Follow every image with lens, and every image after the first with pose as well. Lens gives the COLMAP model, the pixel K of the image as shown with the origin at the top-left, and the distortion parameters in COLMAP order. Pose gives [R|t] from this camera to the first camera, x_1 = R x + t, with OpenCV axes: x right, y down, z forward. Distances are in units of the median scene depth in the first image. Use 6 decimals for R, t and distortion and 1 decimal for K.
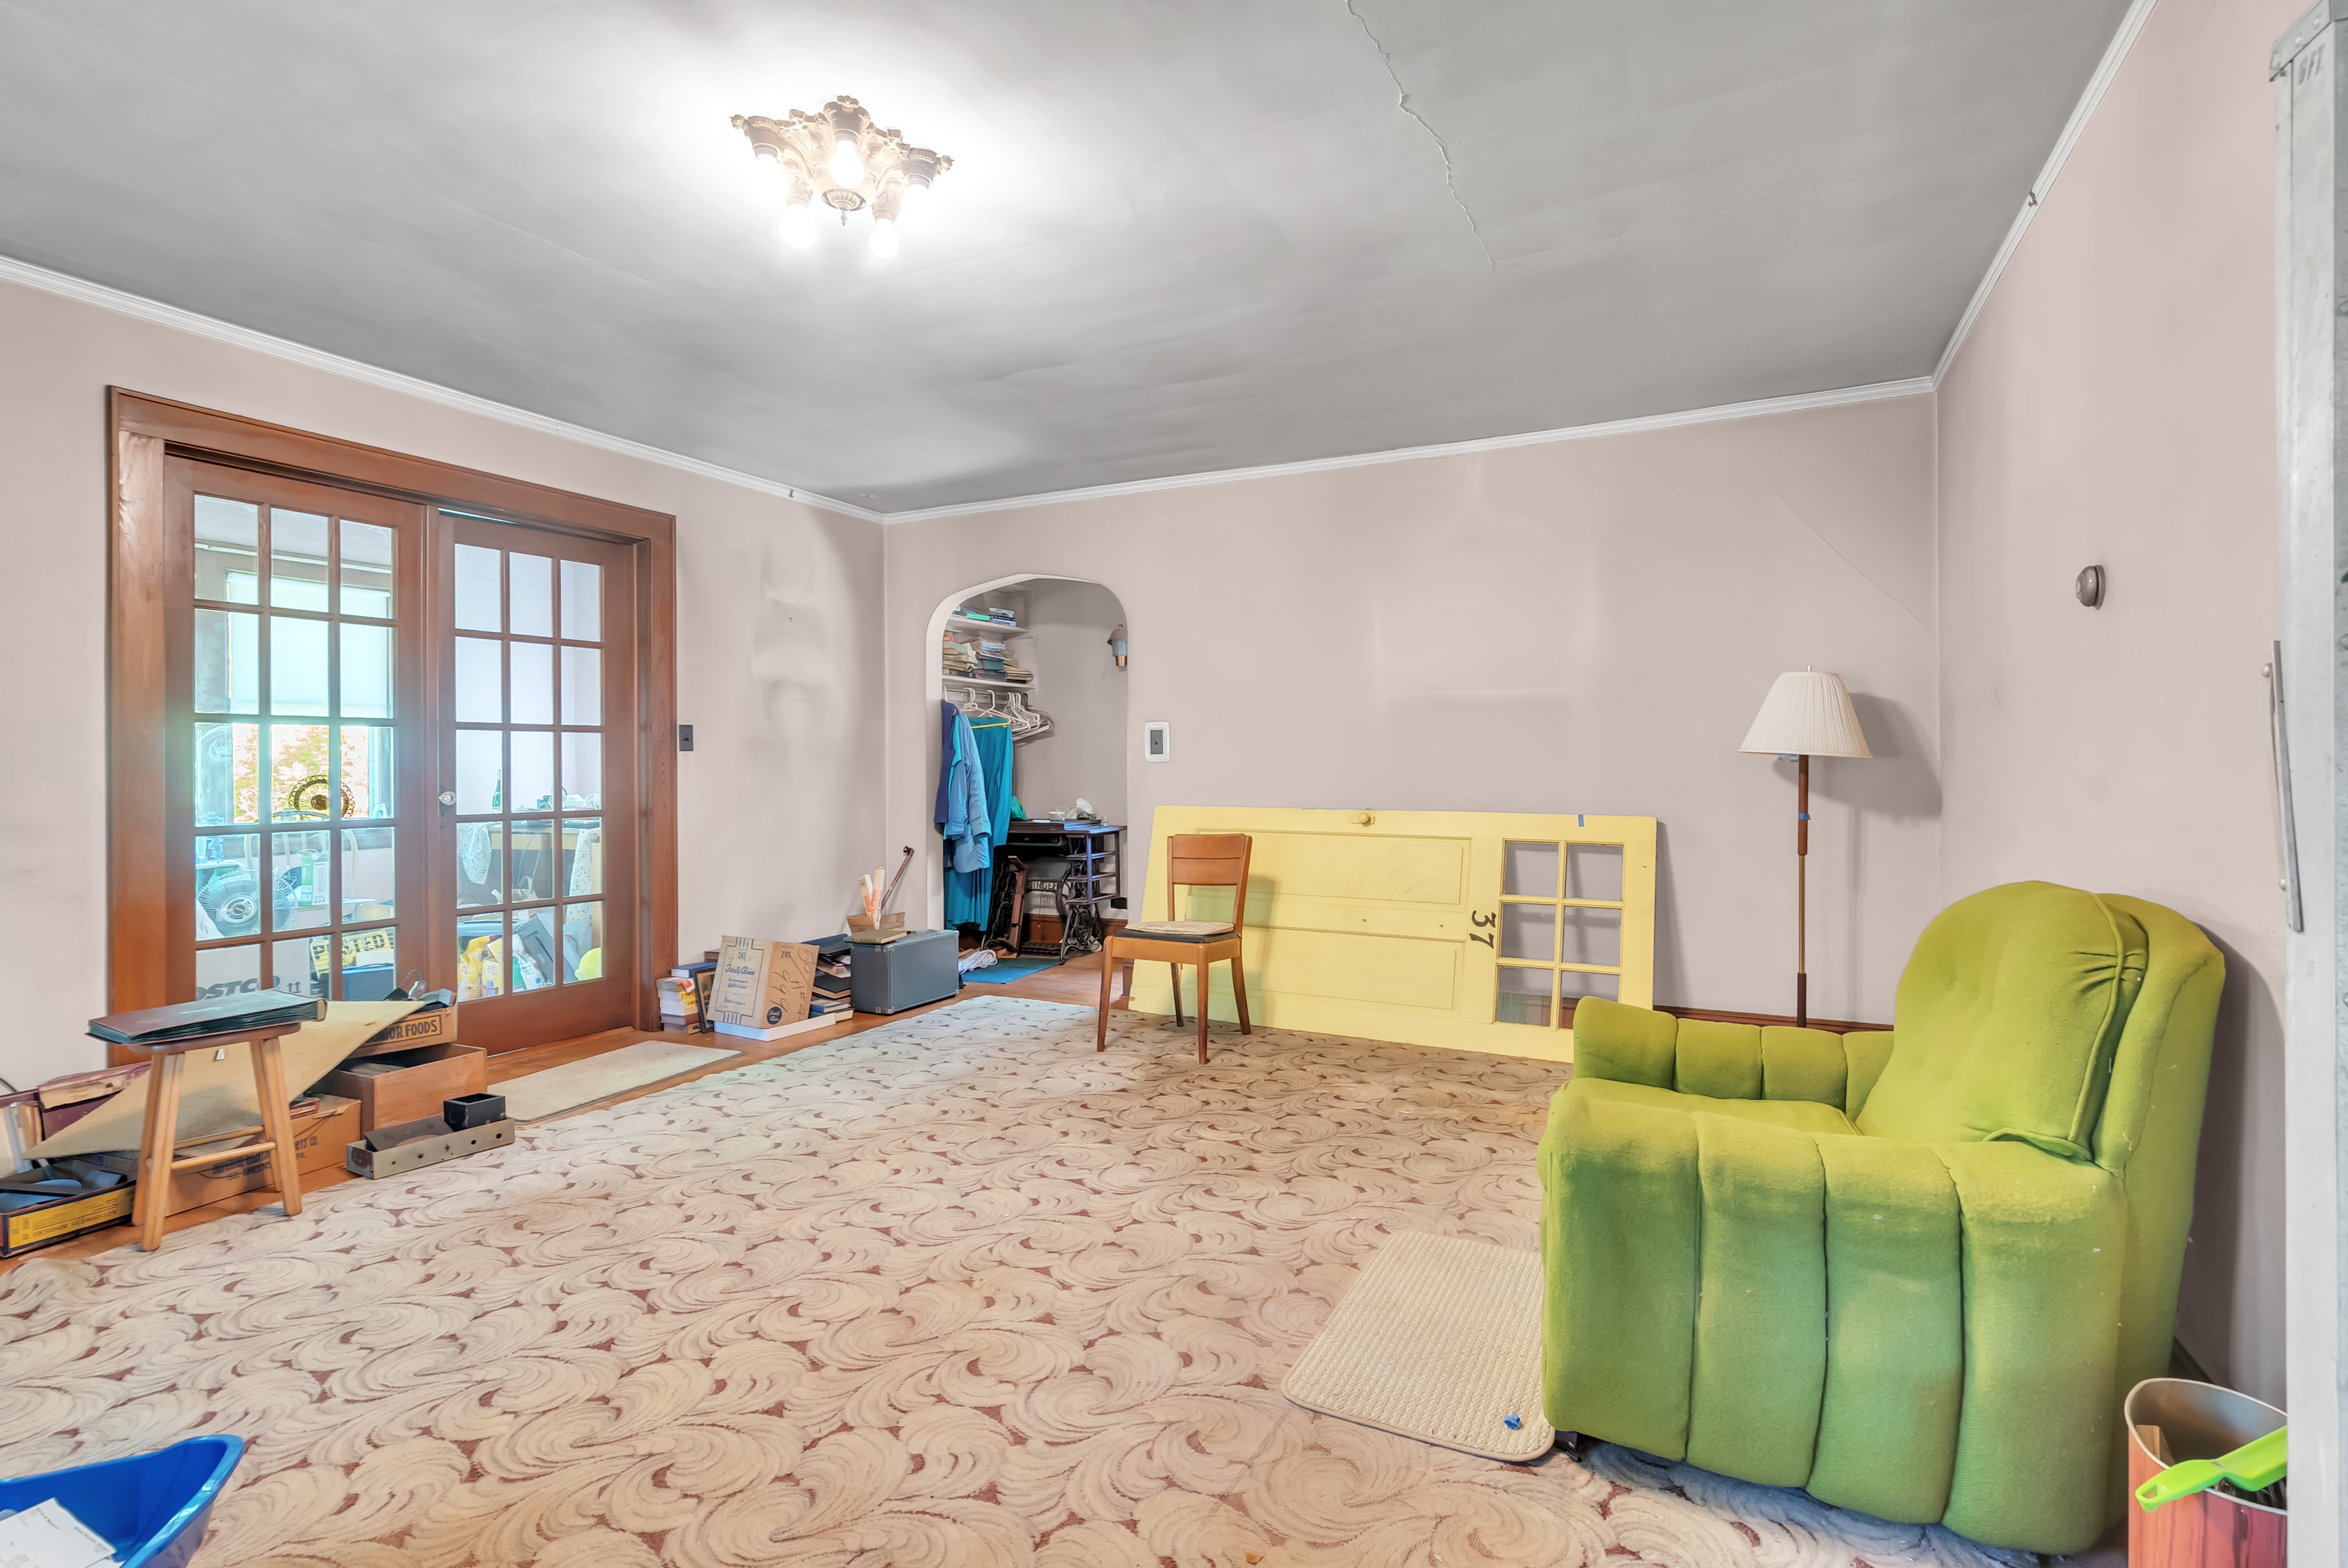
lens RADIAL K [[1130.2, 0, 1177.0], [0, 1130.2, 770.7], [0, 0, 1]] dist [-0.001933, 0.000736]
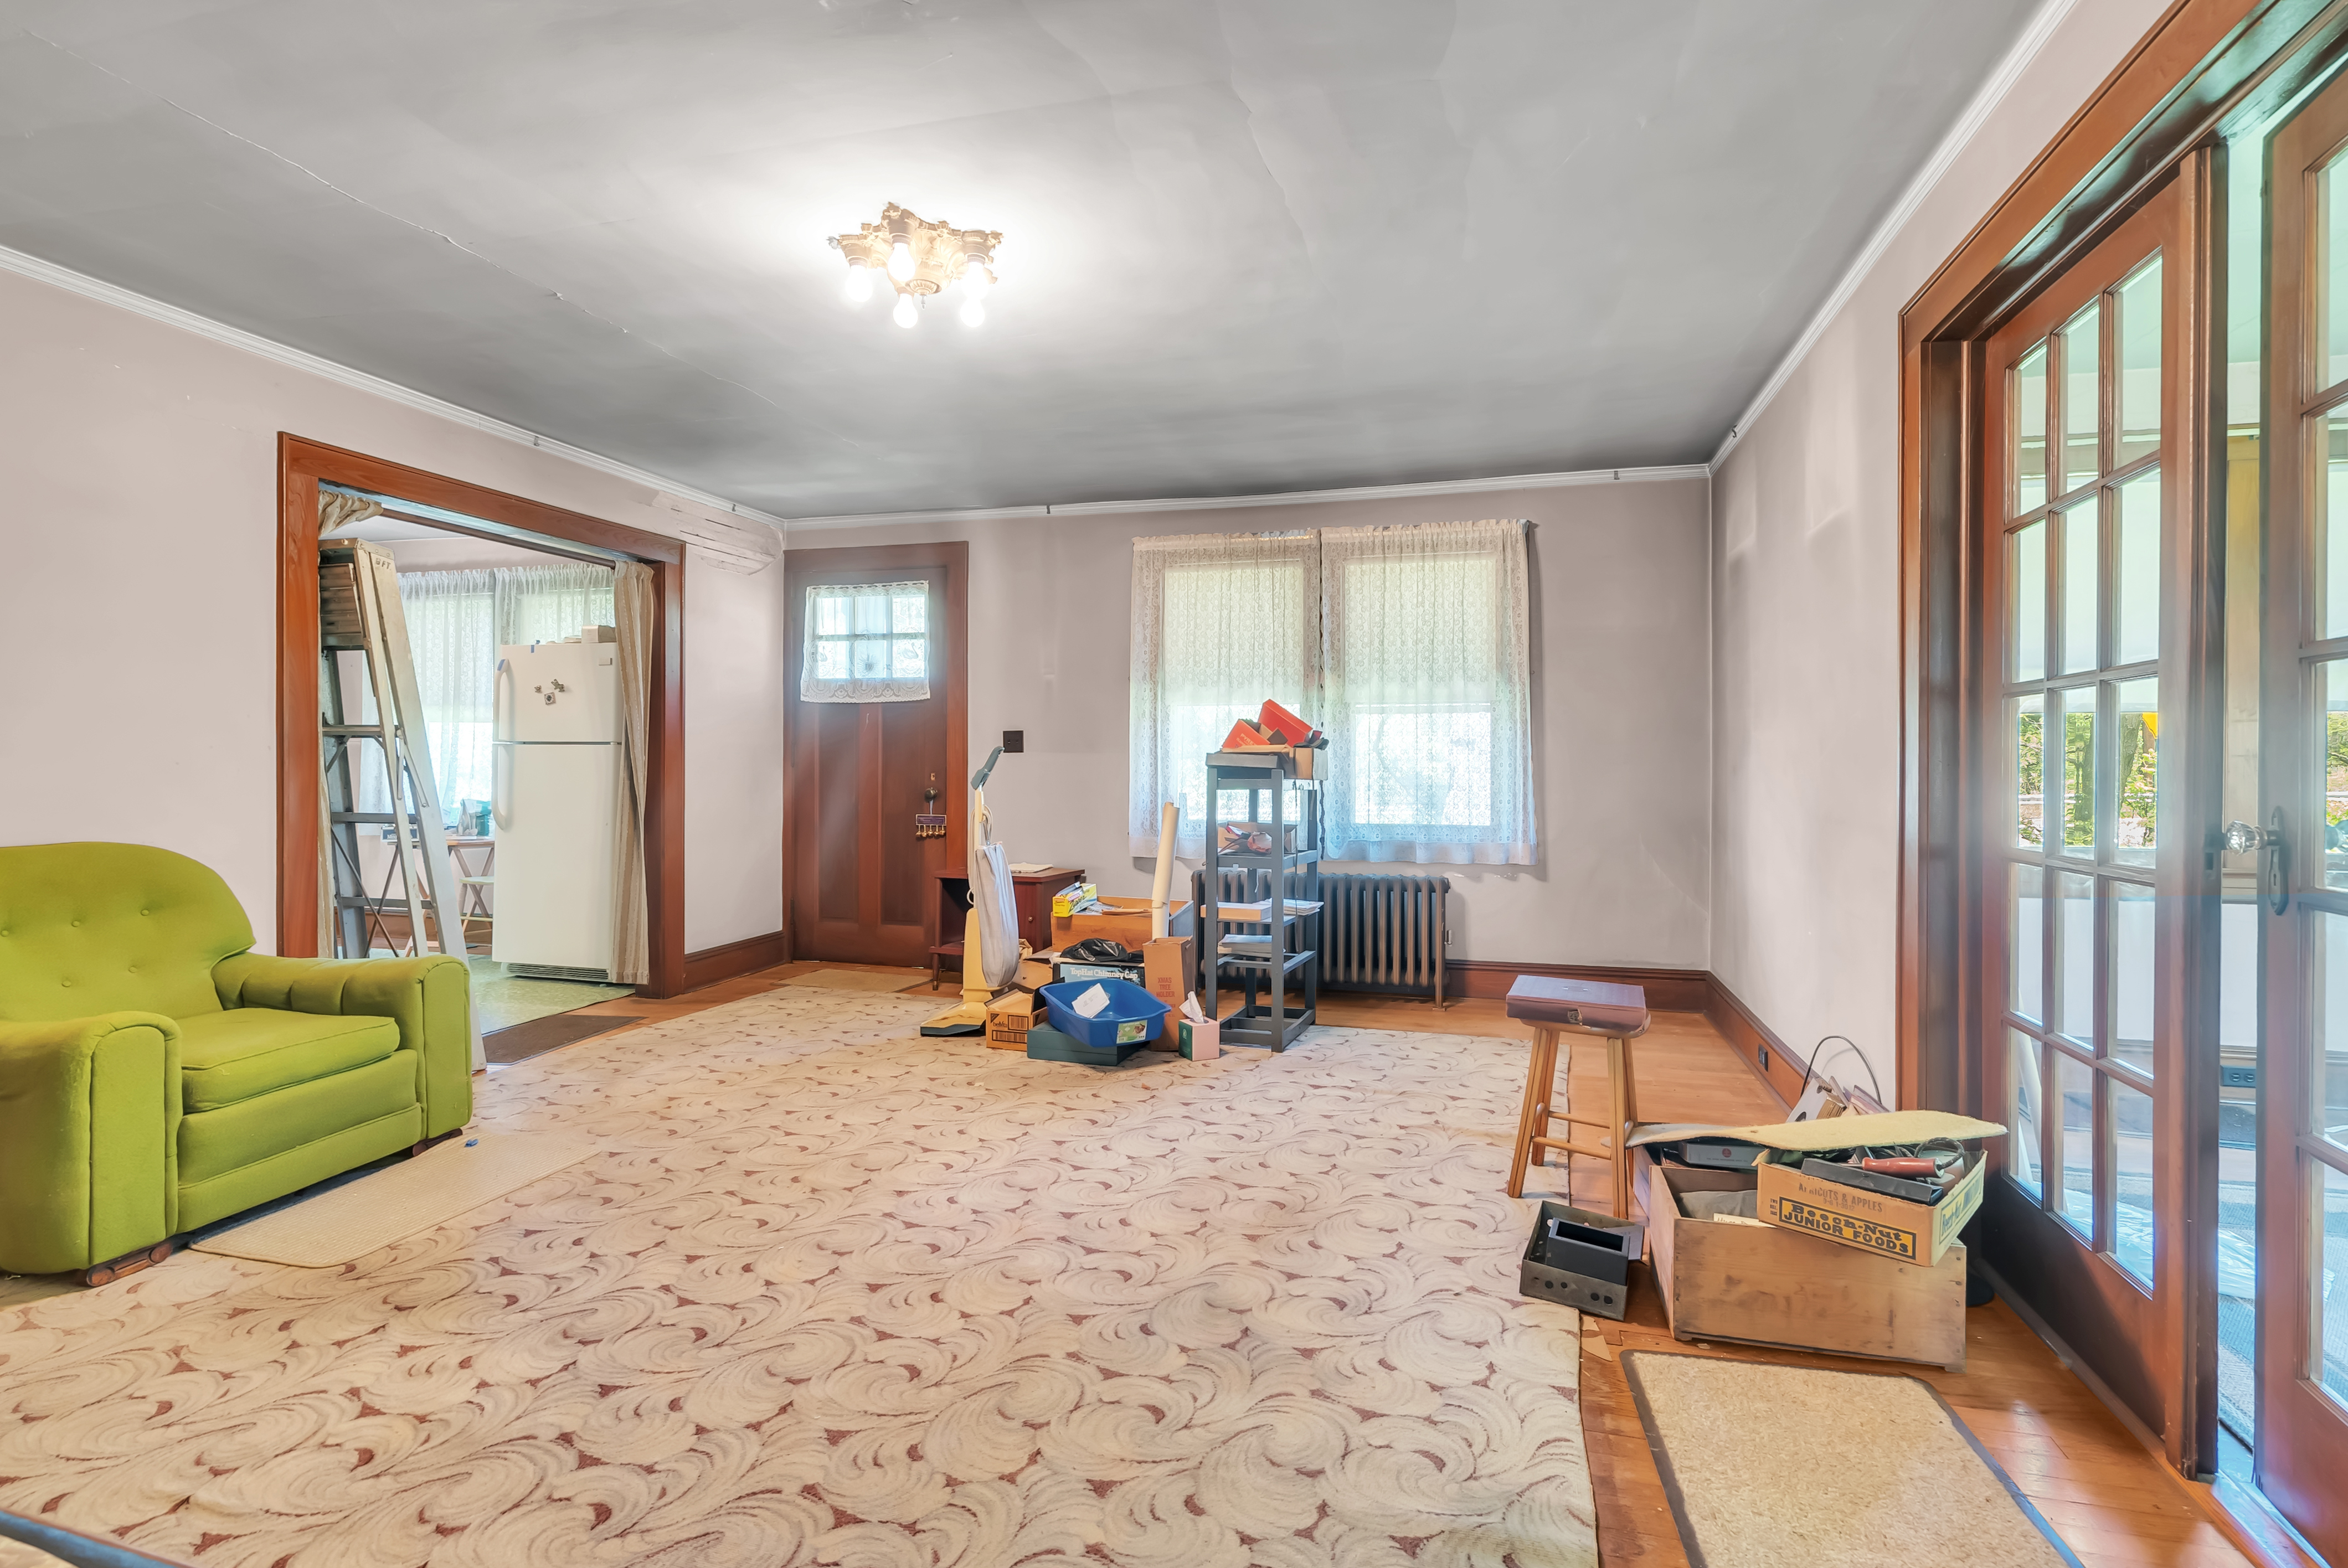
lens RADIAL K [[1130.2, 0, 1185.3], [0, 1130.2, 771.2], [0, 0, 1]] dist [-0.001933, 0.000736]
pose [[-0.980645, 0.003480, -0.195765, -0.230722], [0.001583, 0.999950, 0.009847, -0.003143], [0.195790, 0.009346, -0.980601, 1.542515]]
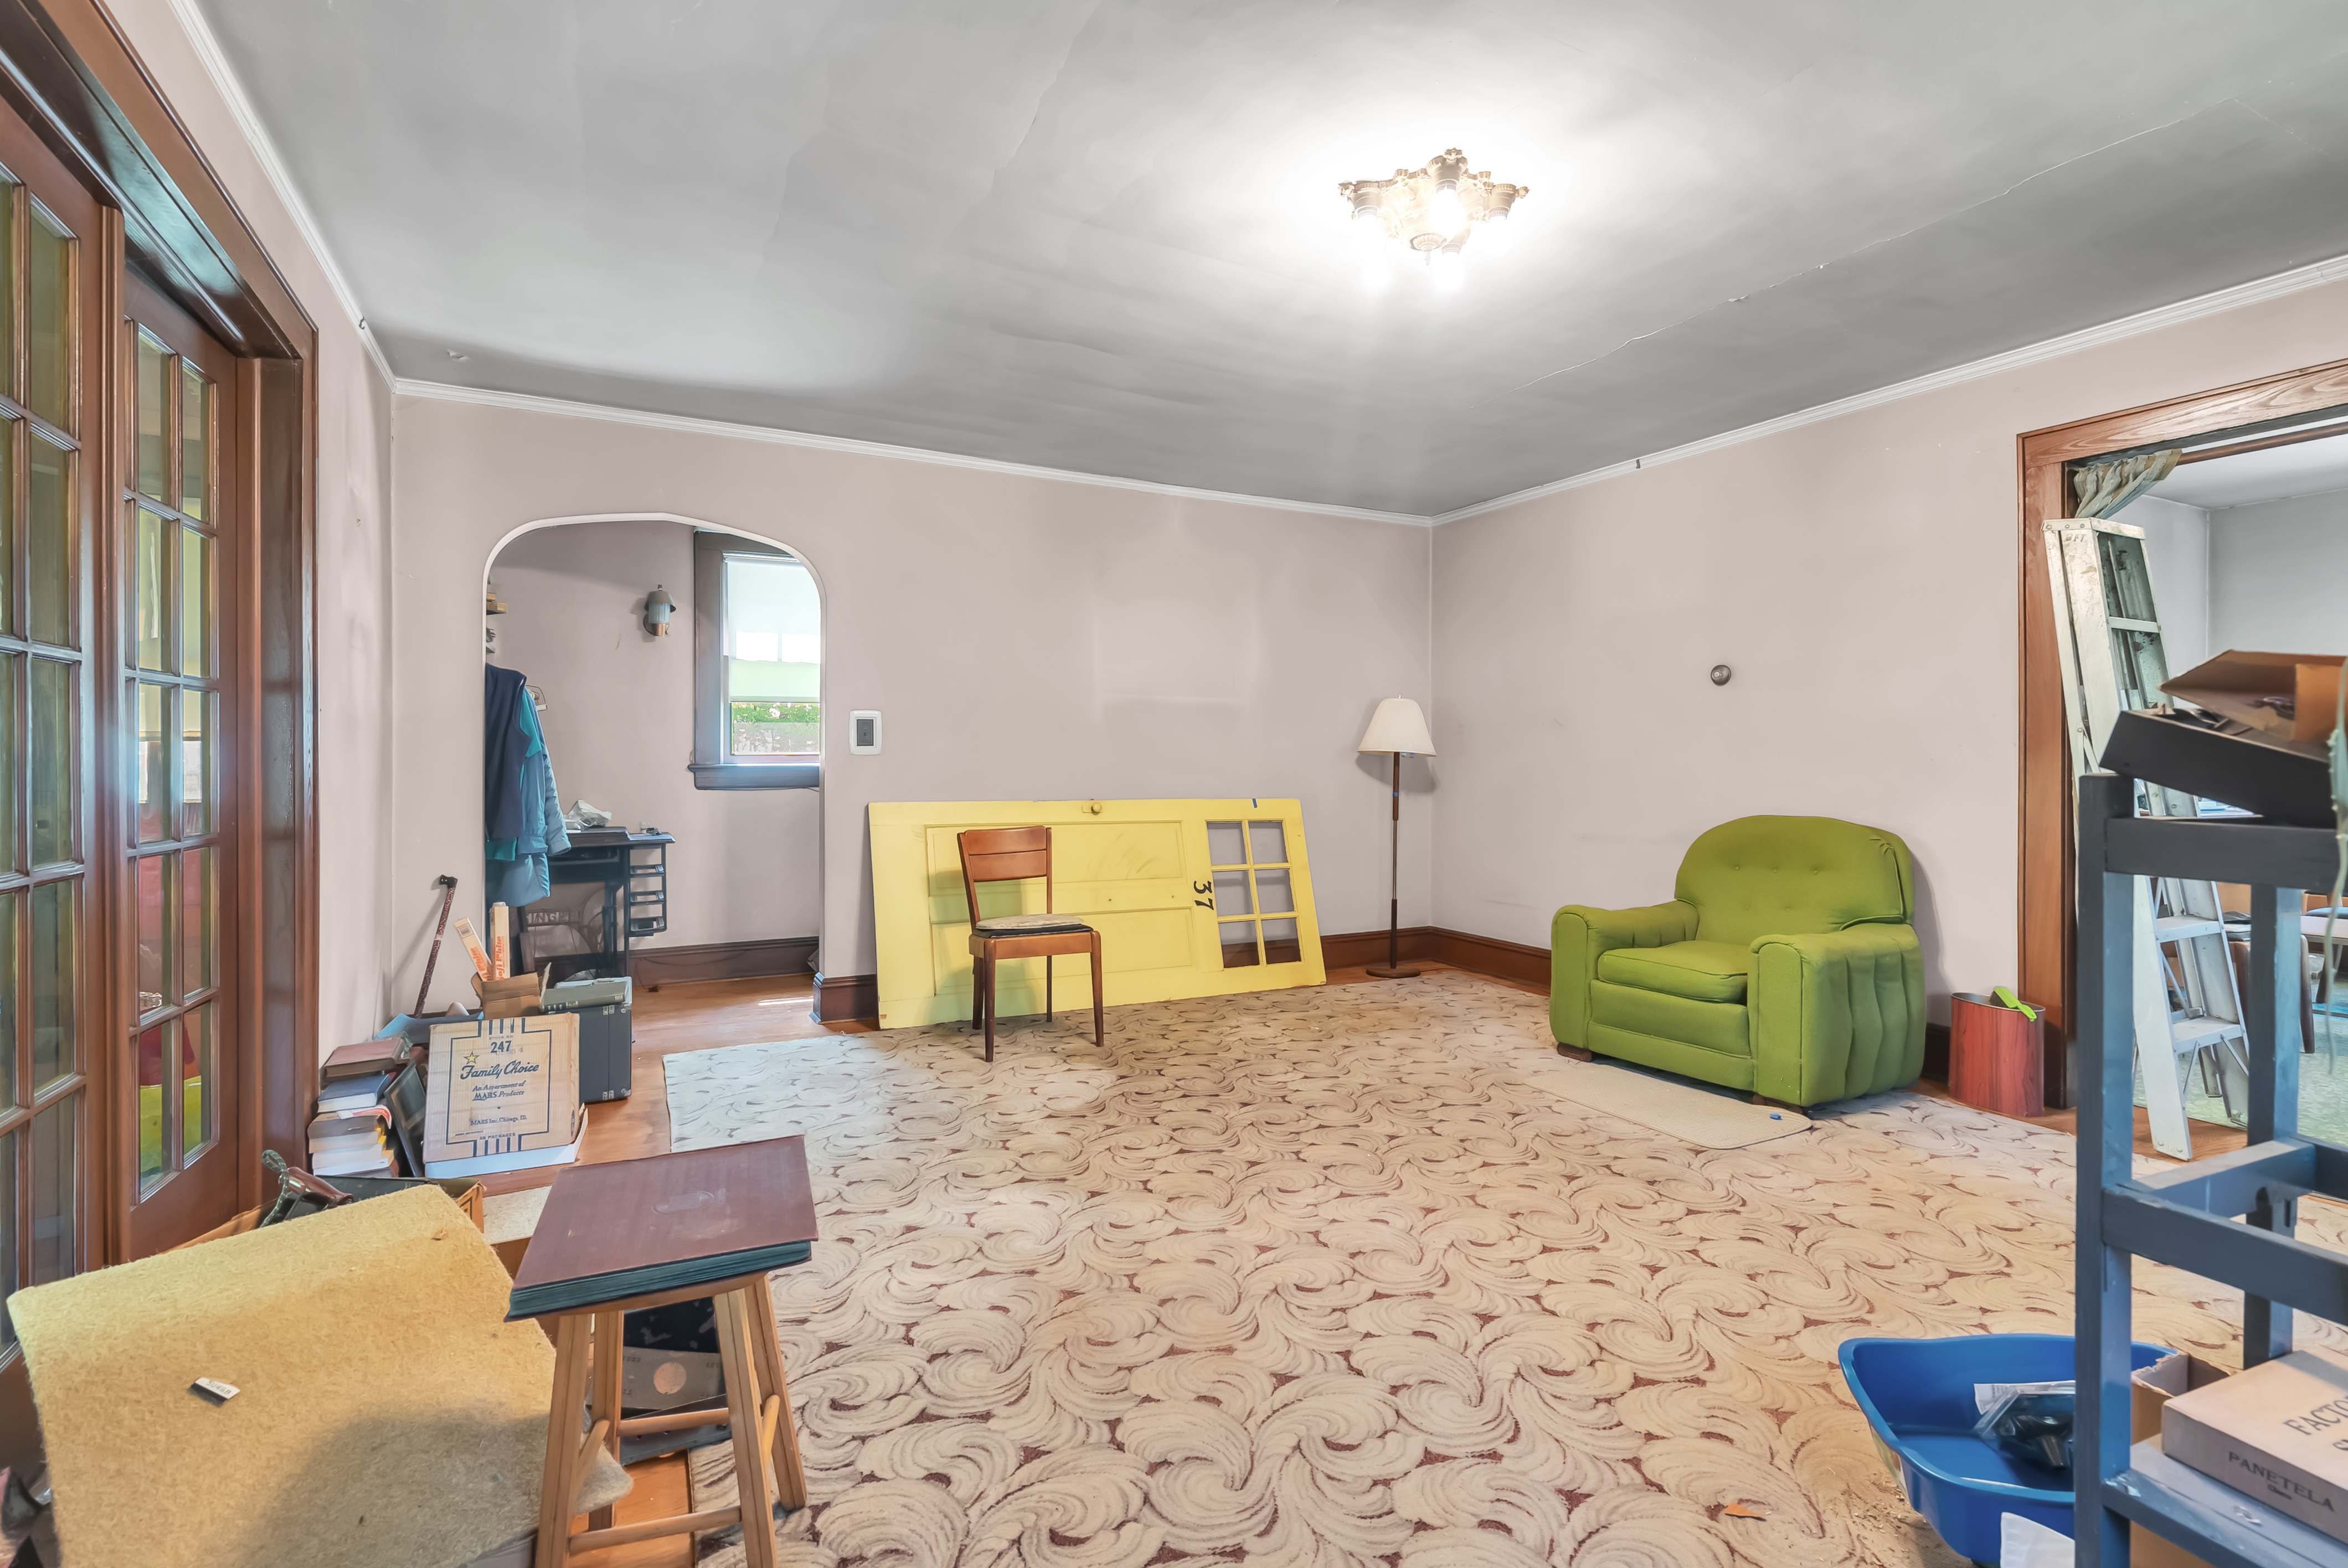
lens RADIAL K [[1130.2, 0, 1240.6], [0, 1130.2, 770.3], [0, 0, 1]] dist [-0.001933, 0.000736]
pose [[0.554682, -0.003201, 0.832057, -0.910691], [0.001361, 0.999995, 0.002939, 0.003478], [-0.832062, -0.000498, 0.554683, 0.376523]]
